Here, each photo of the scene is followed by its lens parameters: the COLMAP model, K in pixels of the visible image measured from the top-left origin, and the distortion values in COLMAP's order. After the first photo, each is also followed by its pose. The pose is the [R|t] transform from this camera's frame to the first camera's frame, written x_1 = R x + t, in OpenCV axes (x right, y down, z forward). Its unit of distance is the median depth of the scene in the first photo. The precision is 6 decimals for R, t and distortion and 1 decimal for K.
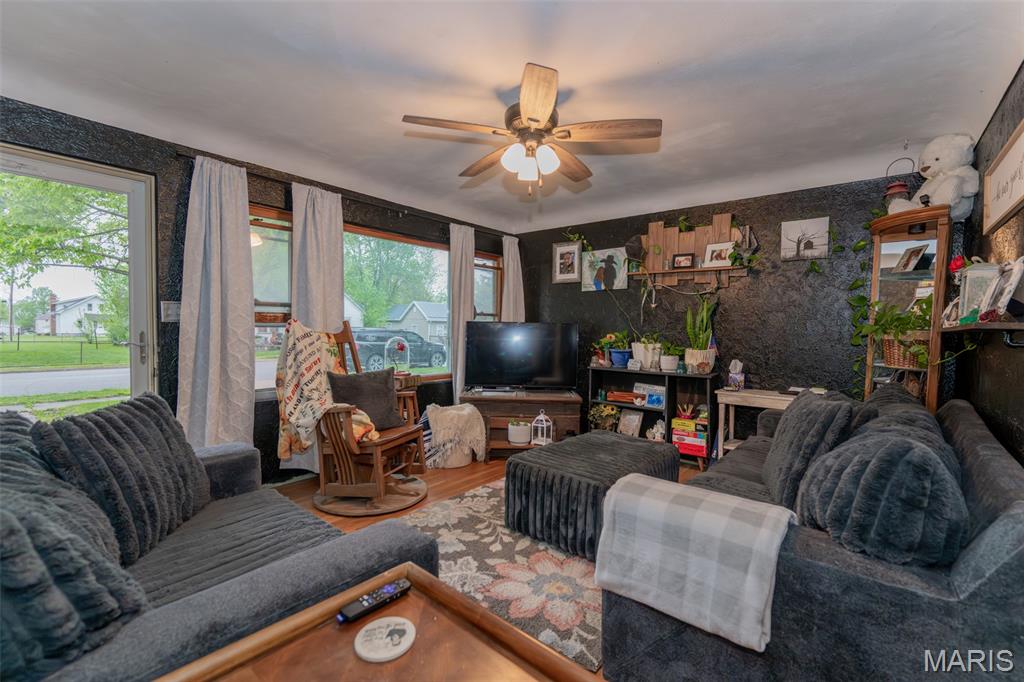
lens RADIAL K [[439.5, 0, 517.0], [0, 439.5, 344.9], [0, 0, 1]] dist [-0.000994, -0.000184]
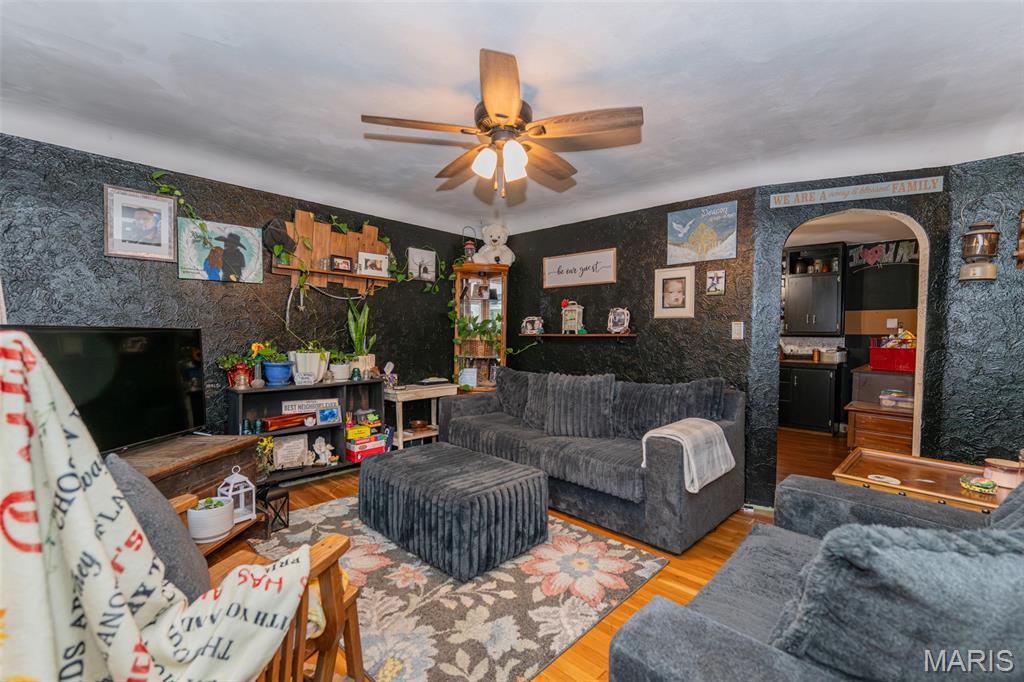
lens RADIAL K [[439.5, 0, 517.0], [0, 439.5, 344.9], [0, 0, 1]] dist [-0.000994, -0.000184]
pose [[0.064017, -0.042075, 0.997061, -0.636778], [0.030551, 0.998725, 0.040184, -0.047978], [-0.997481, 0.027888, 0.065221, 0.647982]]
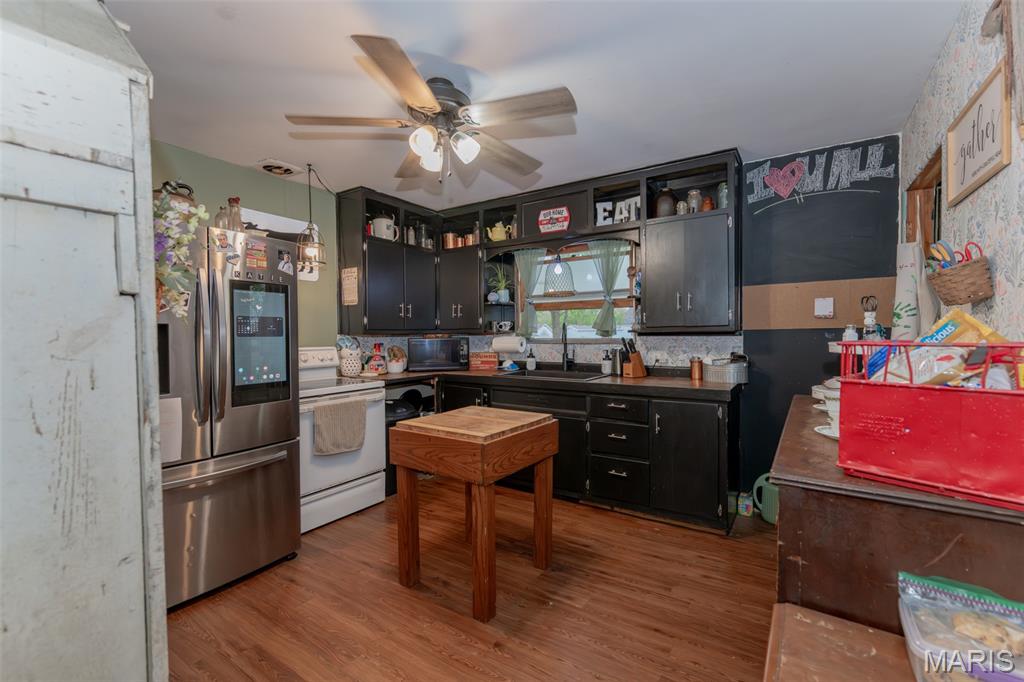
lens RADIAL K [[439.5, 0, 517.0], [0, 439.5, 344.9], [0, 0, 1]] dist [-0.000994, -0.000184]
pose [[-0.107427, -0.037219, 0.993516, 0.293076], [0.047129, 0.997985, 0.042482, -0.010350], [-0.993095, 0.051387, -0.105457, 0.050334]]
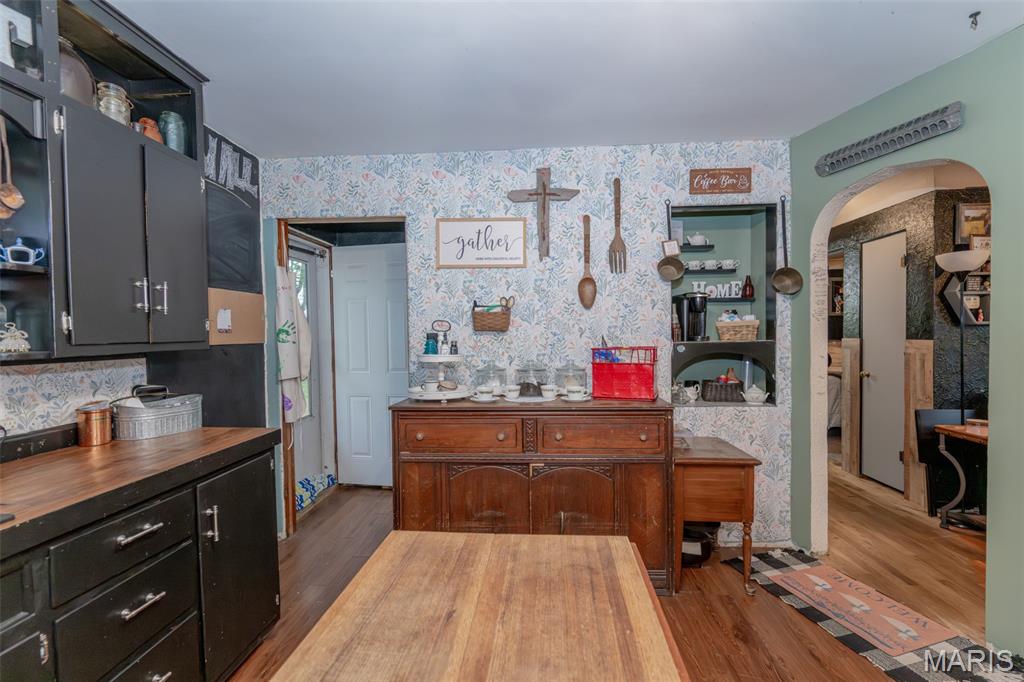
lens RADIAL K [[439.5, 0, 517.0], [0, 439.5, 344.9], [0, 0, 1]] dist [-0.000994, -0.000184]
pose [[-0.810024, 0.009210, -0.586324, 1.110924], [-0.024182, 0.998501, 0.049093, -0.025161], [0.585897, 0.053945, -0.808588, 0.240072]]
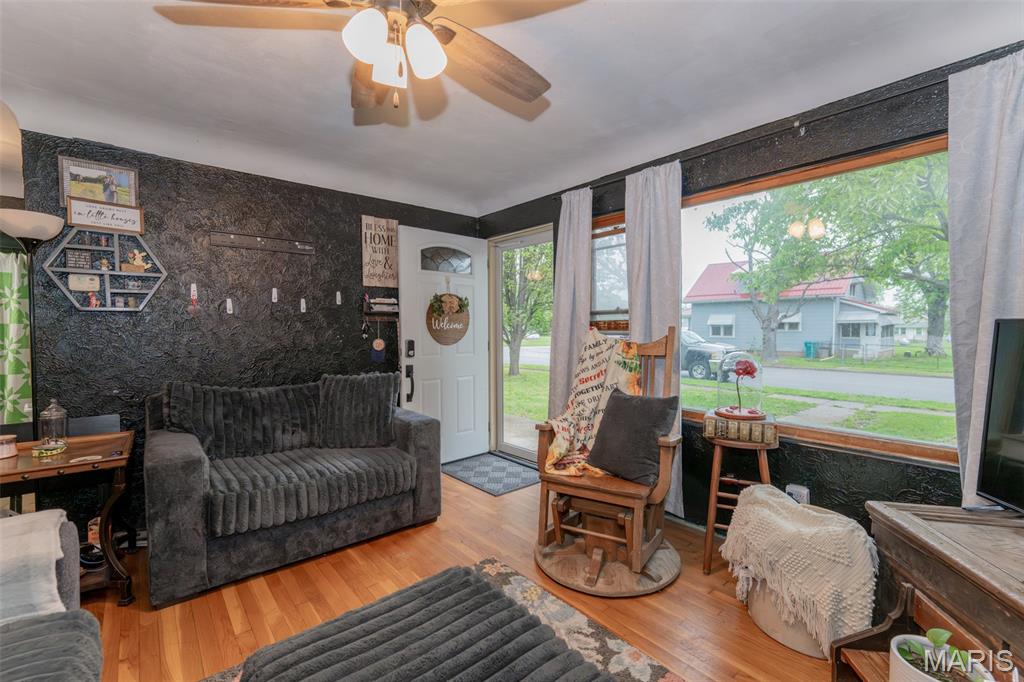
lens RADIAL K [[437.4, 0, 520.2], [0, 437.4, 342.0], [0, 0, 1]] dist [0.000711, 0.000073]
pose [[-0.168370, 0.016199, -0.985591, 0.406908], [-0.038358, 0.999000, 0.022972, -0.037538], [0.984977, 0.041673, -0.167580, 0.898360]]
